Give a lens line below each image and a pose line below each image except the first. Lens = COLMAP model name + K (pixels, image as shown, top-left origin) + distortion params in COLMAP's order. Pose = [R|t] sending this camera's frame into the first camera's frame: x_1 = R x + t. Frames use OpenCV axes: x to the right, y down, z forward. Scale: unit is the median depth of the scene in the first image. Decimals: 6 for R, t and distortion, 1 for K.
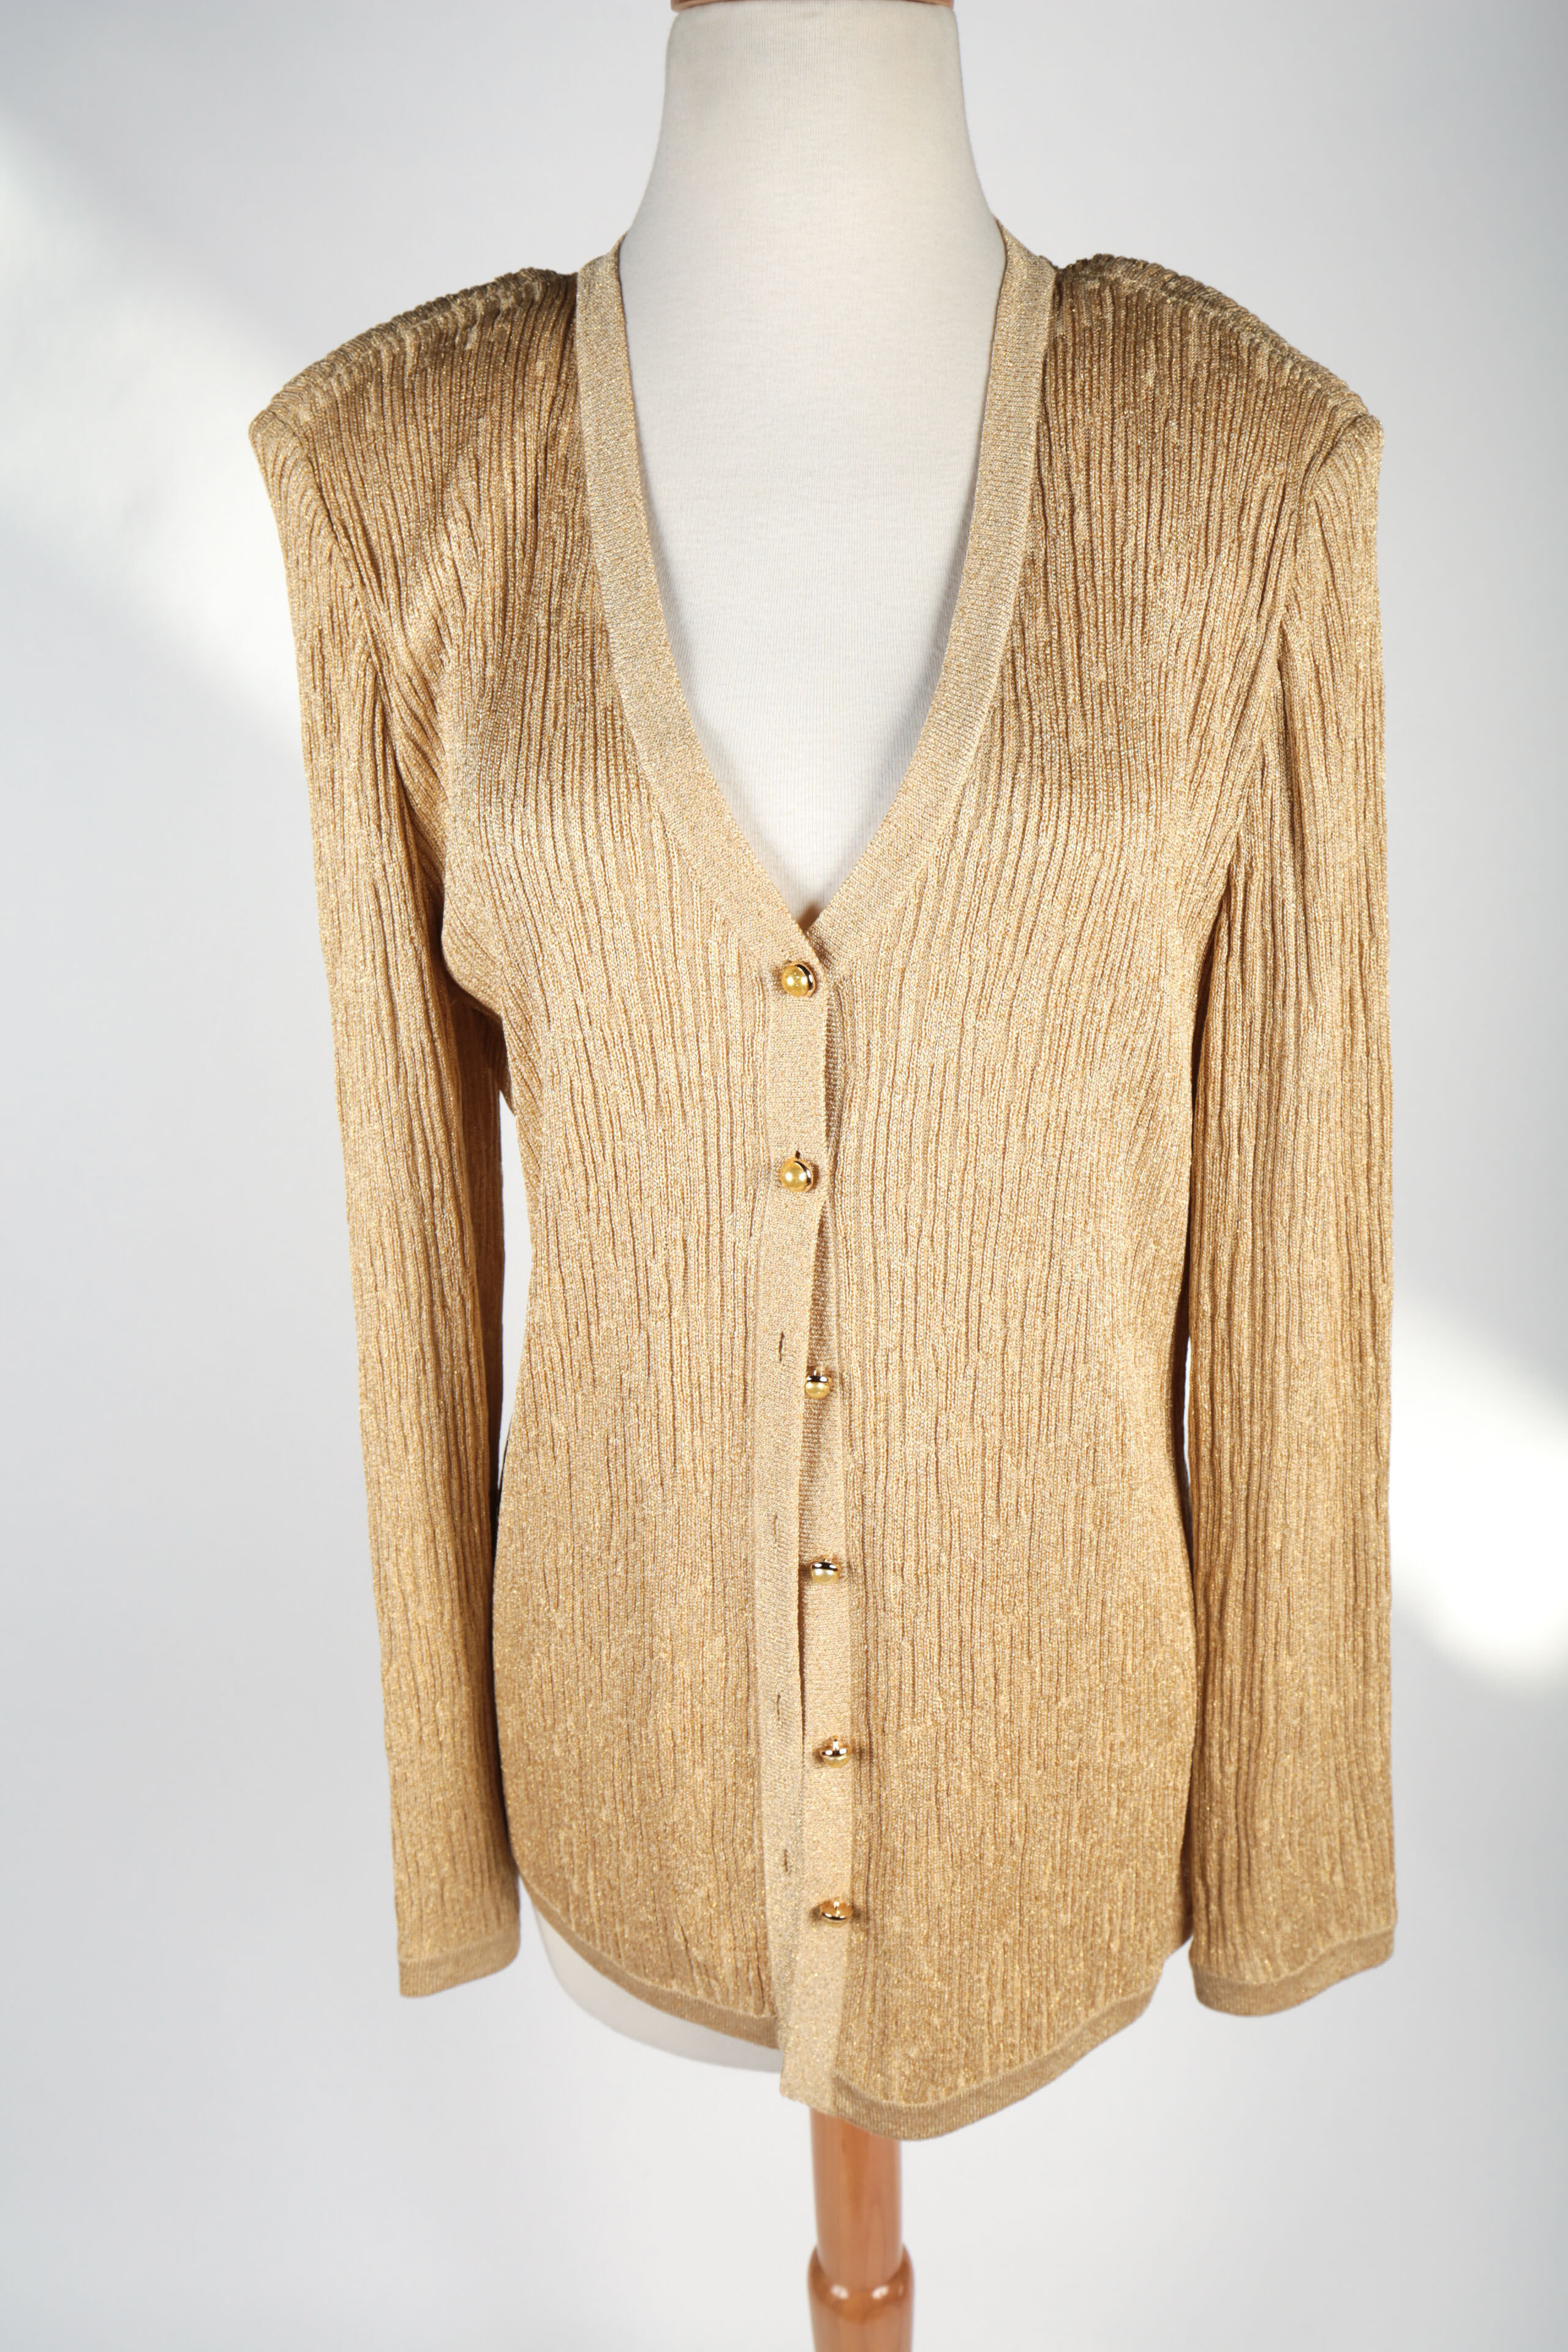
lens RADIAL K [[2184.0, 0, 791.7], [0, 2184.0, 1170.4], [0, 0, 1]] dist [0.042655, -0.015333]
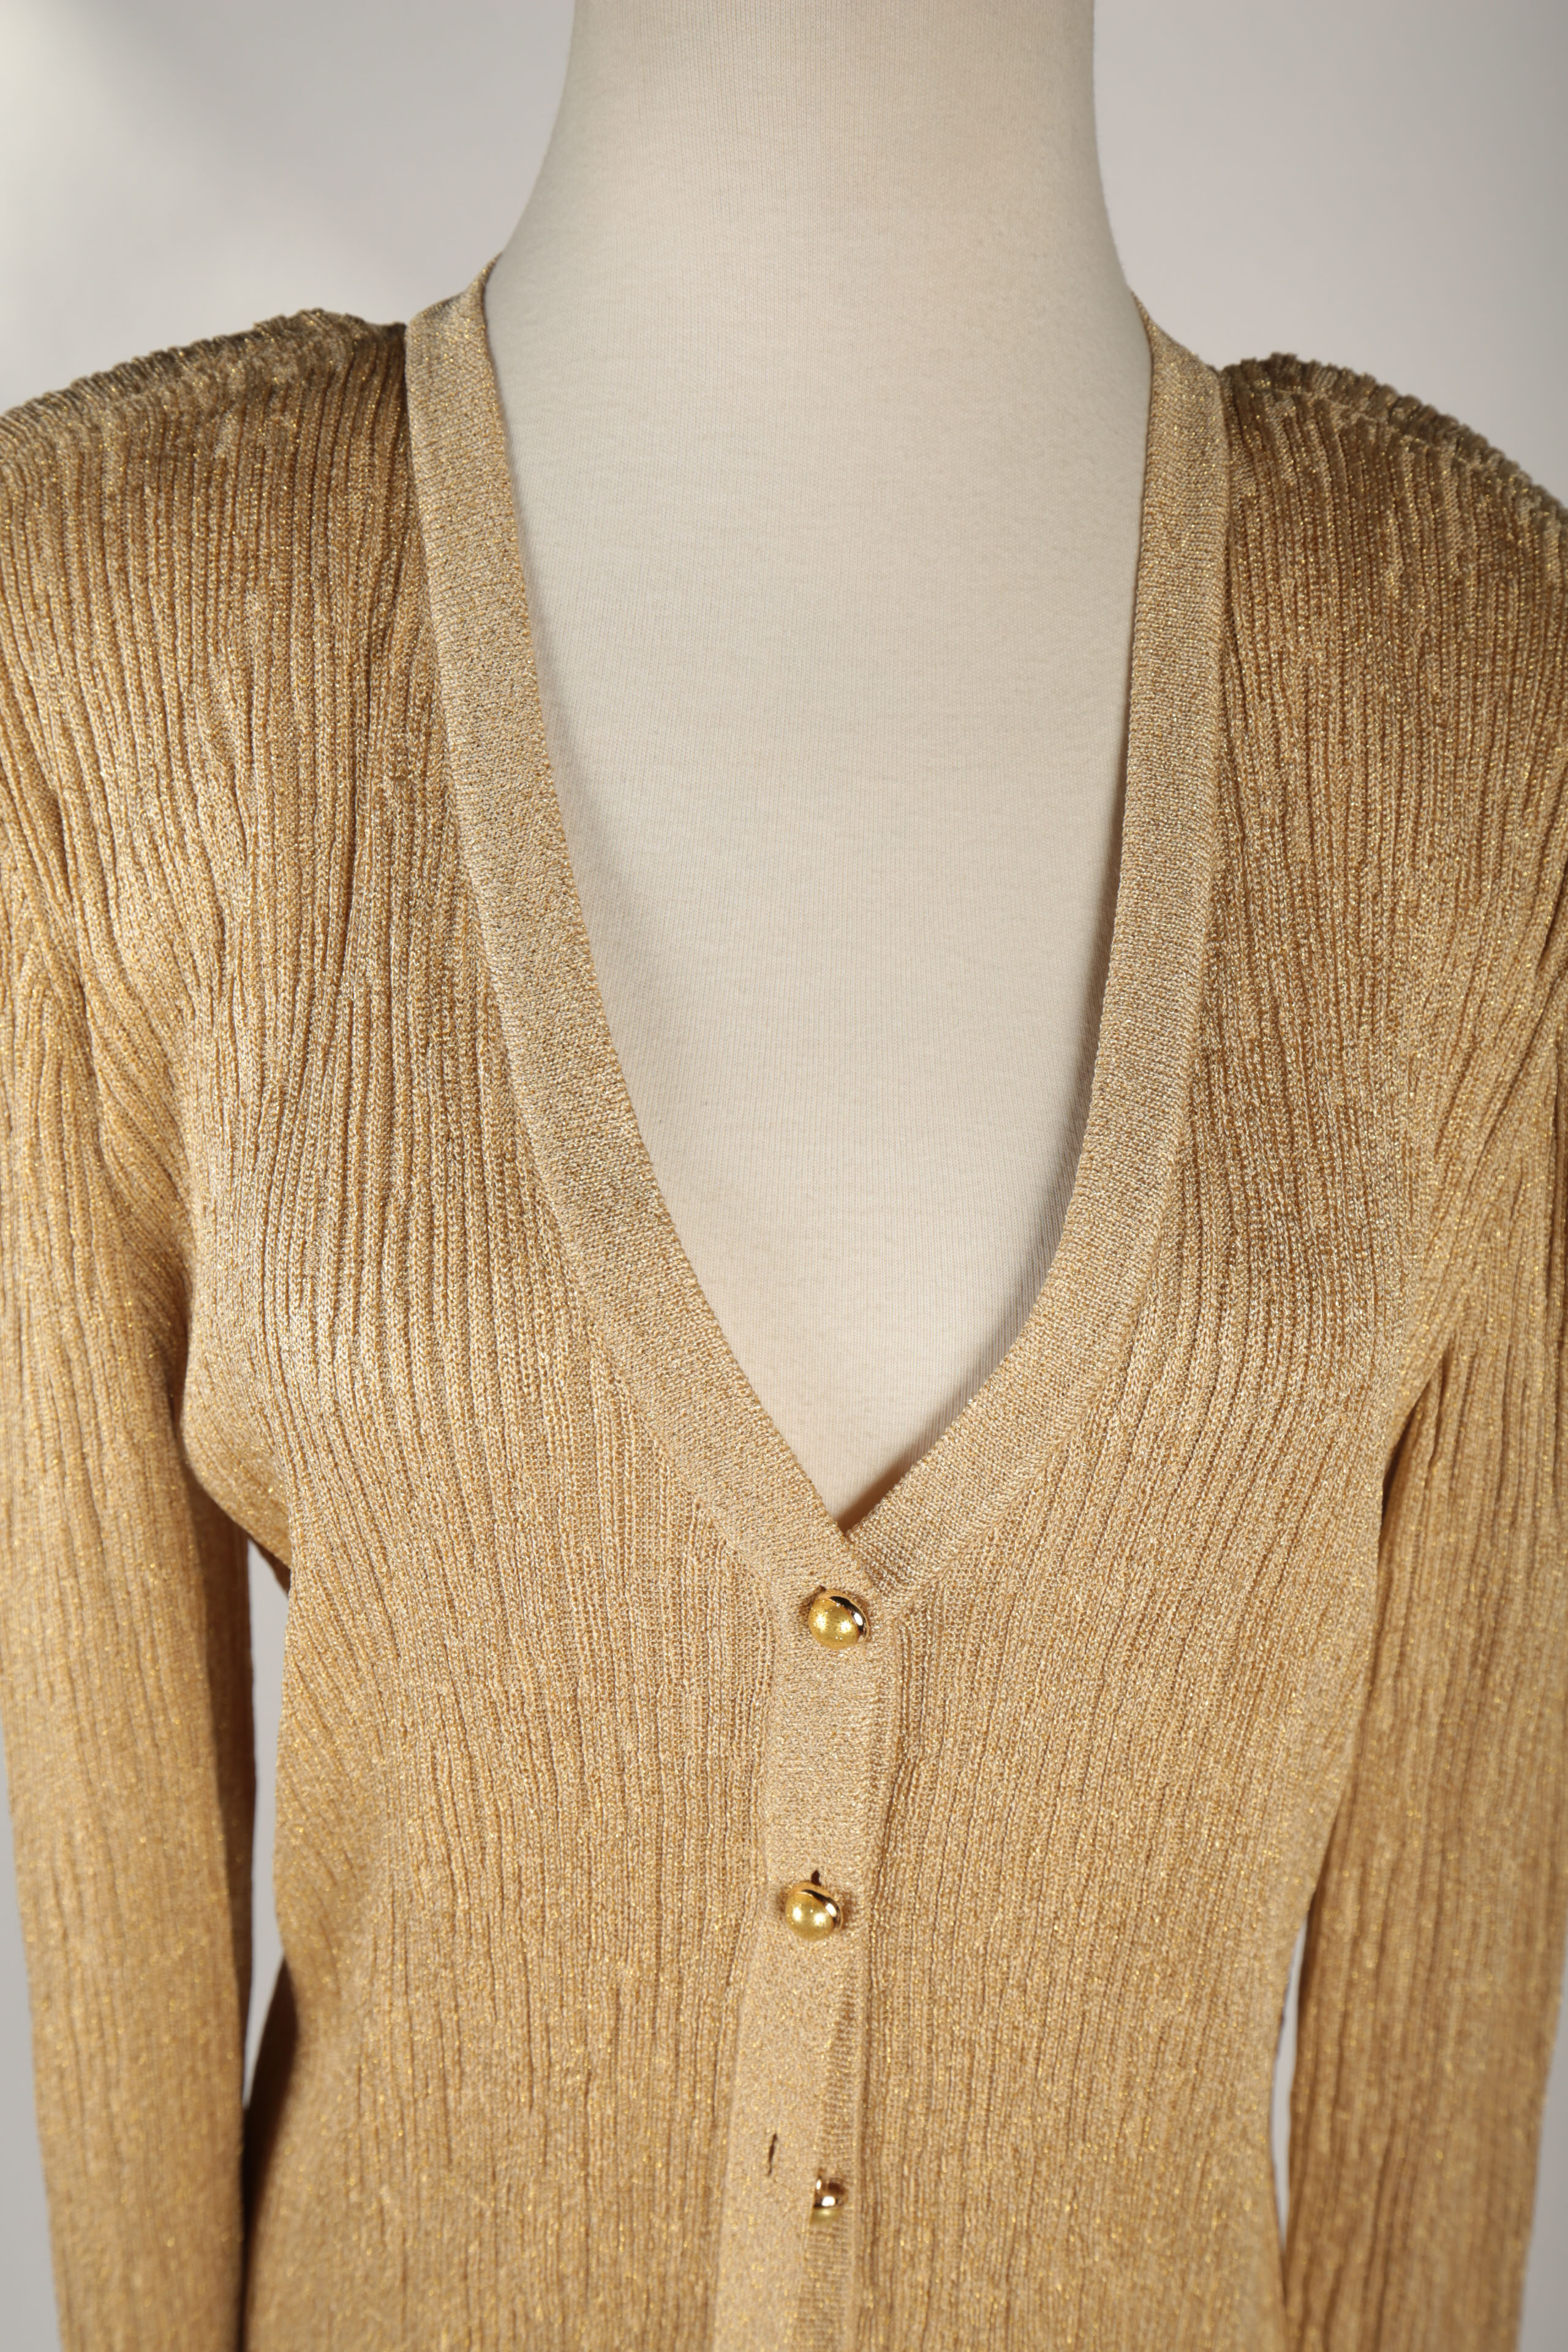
lens RADIAL K [[2180.6, 0, 788.5], [0, 2180.6, 1206.6], [0, 0, 1]] dist [-0.161469, 0.734964]
pose [[0.986661, -0.008544, 0.162566, -0.097137], [-0.001230, 0.998202, 0.059930, -0.218585], [-0.162786, -0.059331, 0.984876, 0.418167]]
